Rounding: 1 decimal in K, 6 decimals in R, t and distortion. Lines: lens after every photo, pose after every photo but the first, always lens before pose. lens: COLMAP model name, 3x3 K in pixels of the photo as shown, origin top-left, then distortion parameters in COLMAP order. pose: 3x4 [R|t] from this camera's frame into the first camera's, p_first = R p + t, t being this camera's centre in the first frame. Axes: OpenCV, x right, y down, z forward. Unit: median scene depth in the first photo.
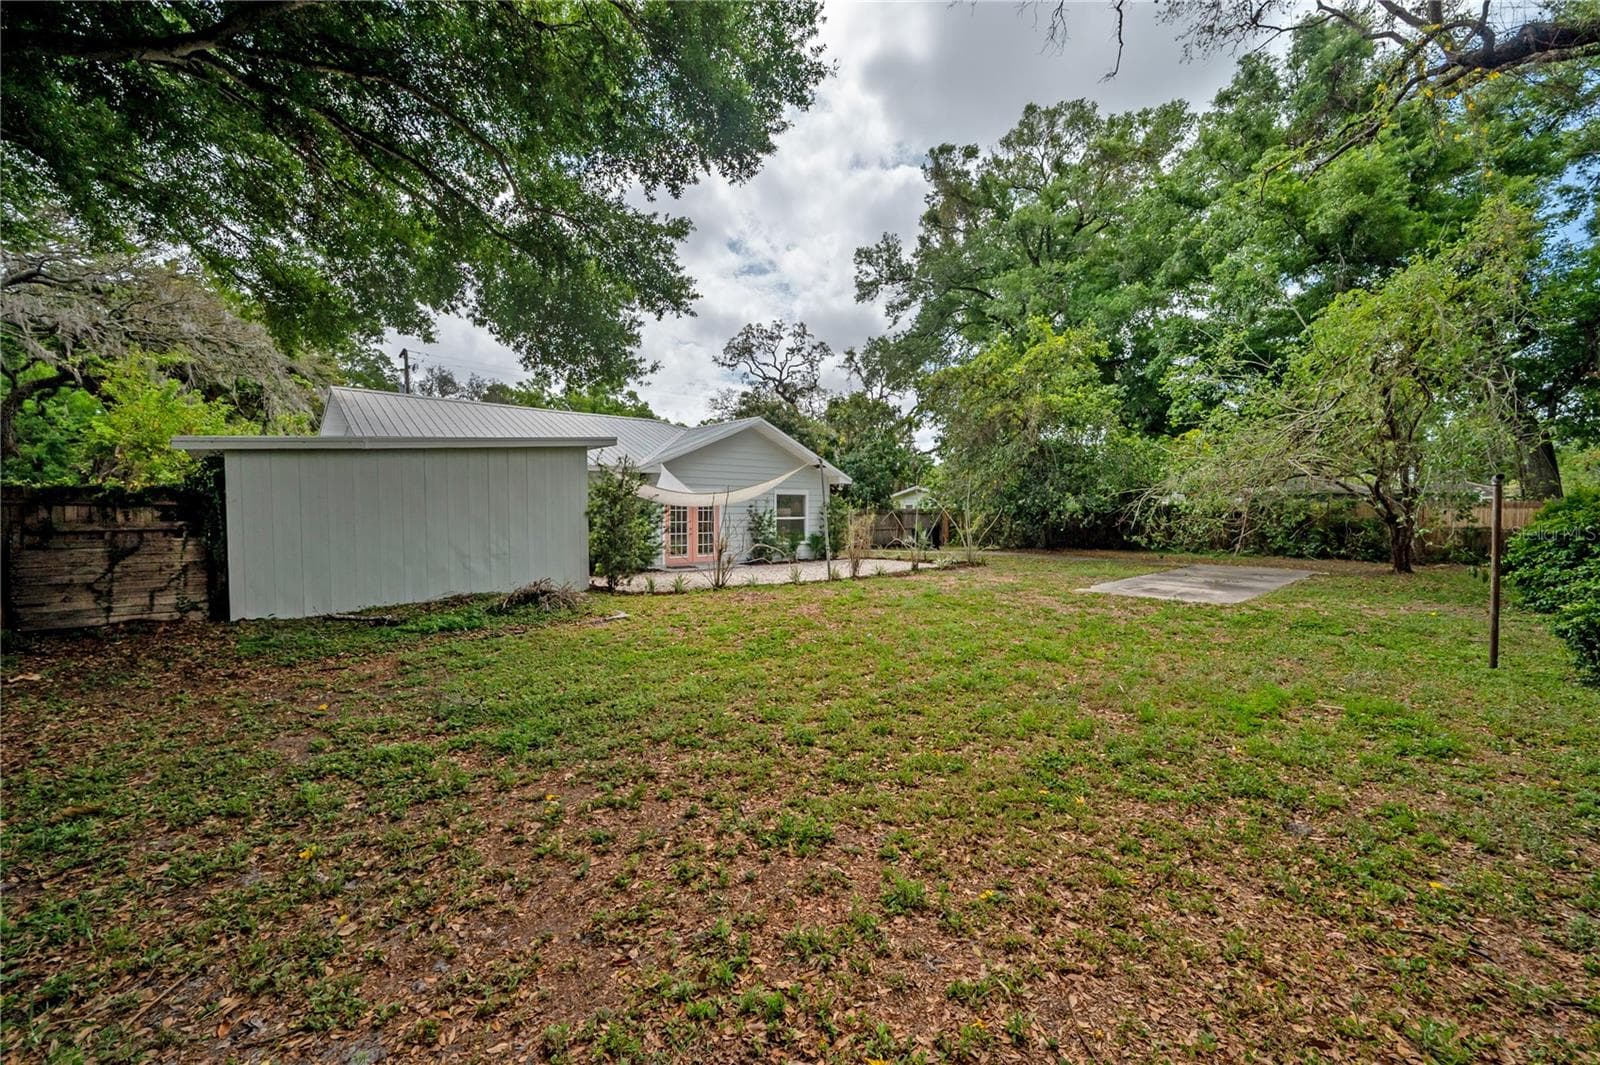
lens RADIAL K [[645.6, 0, 804.2], [0, 645.6, 512.7], [0, 0, 1]] dist [0.002339, 0.000156]
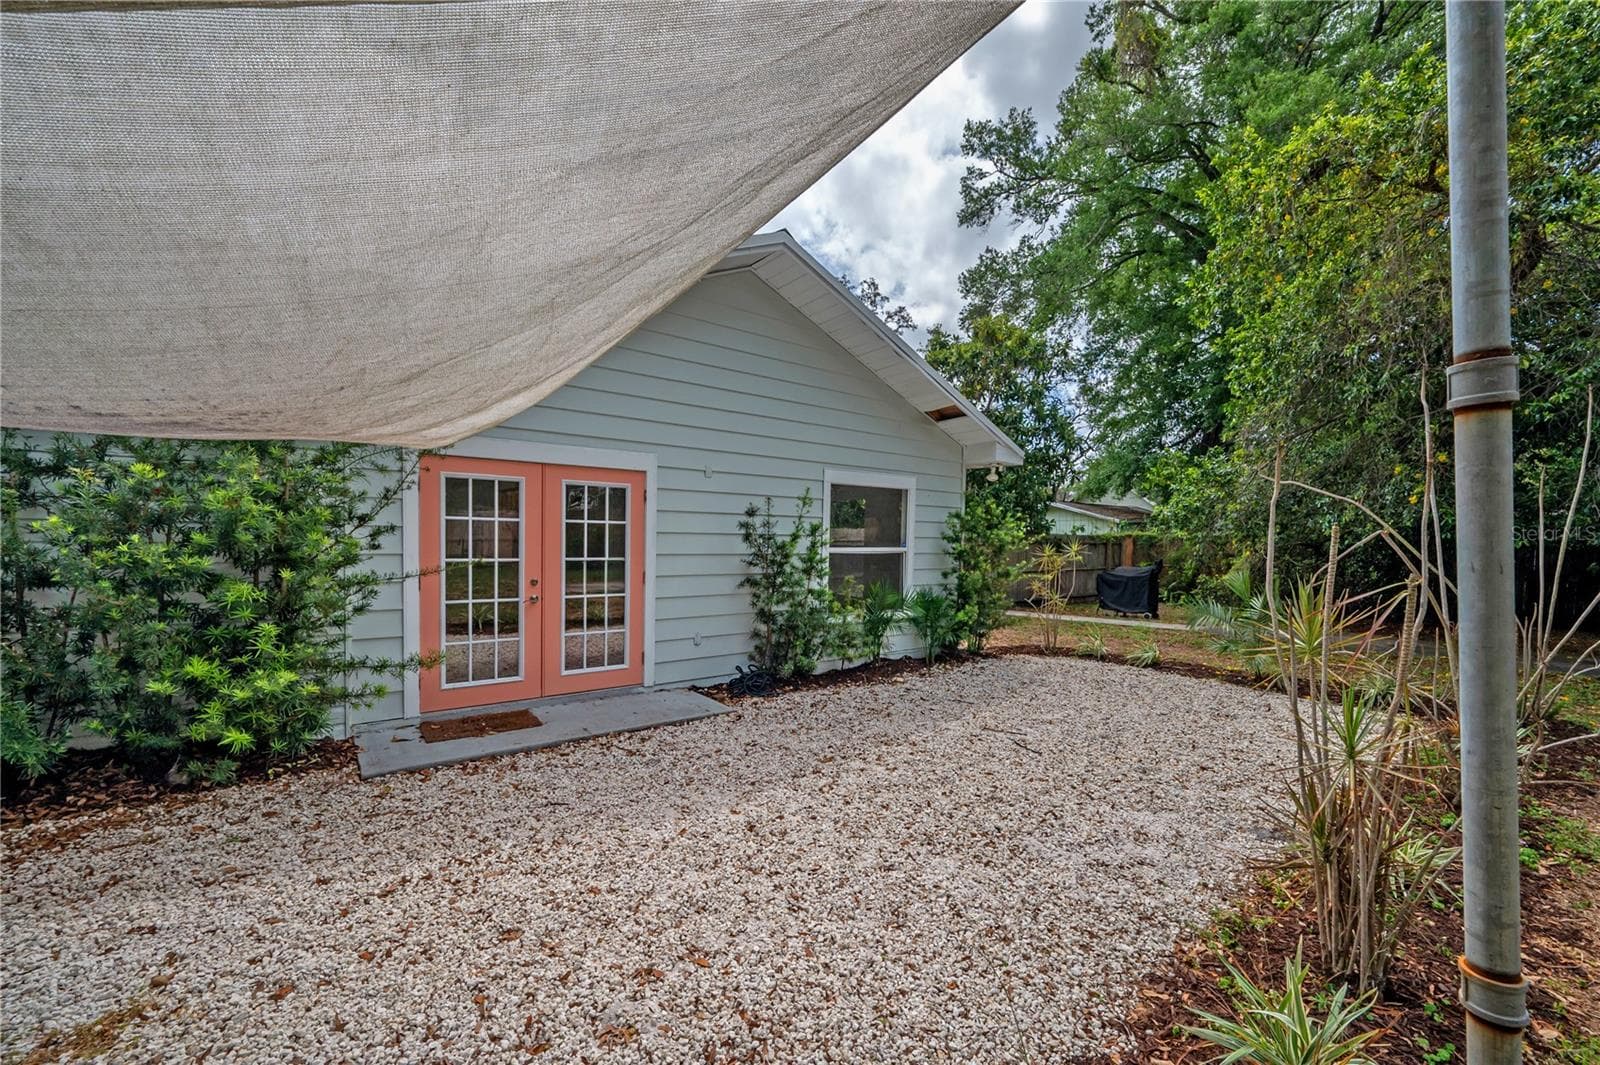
lens RADIAL K [[624.9, 0, 803.1], [0, 624.9, 565.7], [0, 0, 1]] dist [0.000466, 0.000183]
pose [[0.995281, 0.021314, -0.094663, -0.023383], [-0.017449, 0.998987, 0.041471, 0.002721], [0.095451, -0.039623, 0.994645, 0.621784]]
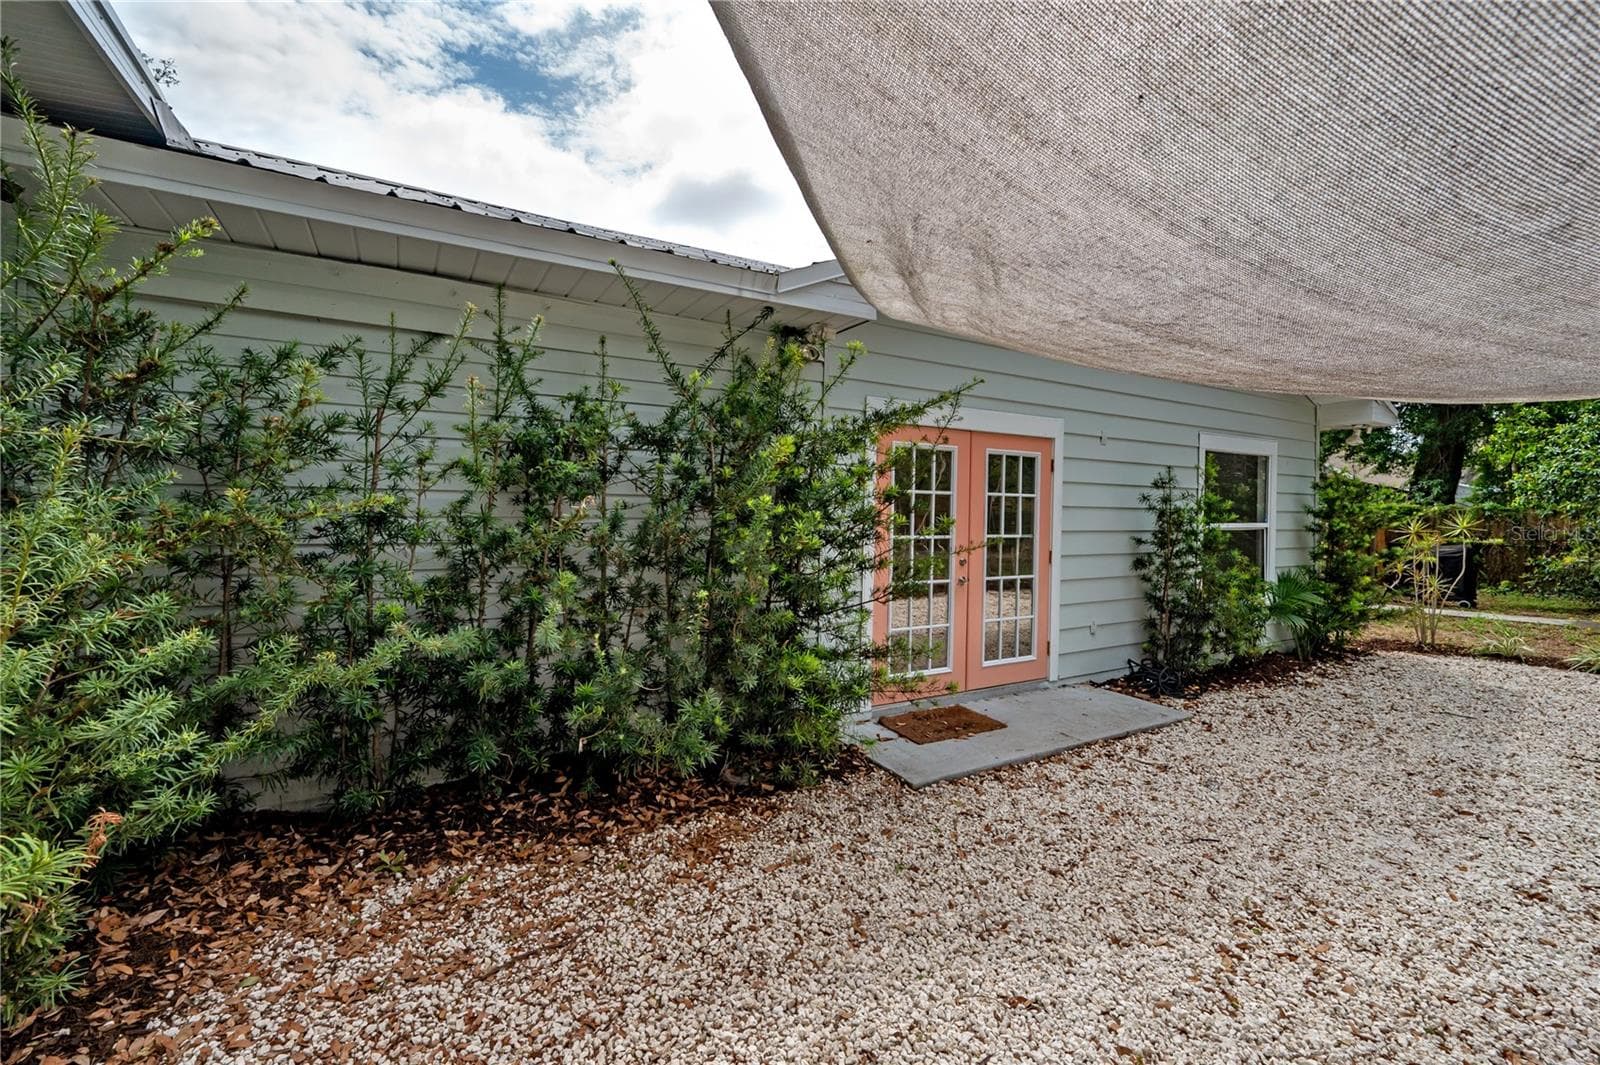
lens RADIAL K [[645.6, 0, 804.2], [0, 645.6, 512.7], [0, 0, 1]] dist [0.002339, 0.000156]
pose [[0.973049, 0.019693, -0.229755, -0.150318], [-0.018962, 0.999806, 0.005389, 0.003566], [0.229816, -0.000887, 0.973234, 0.620941]]
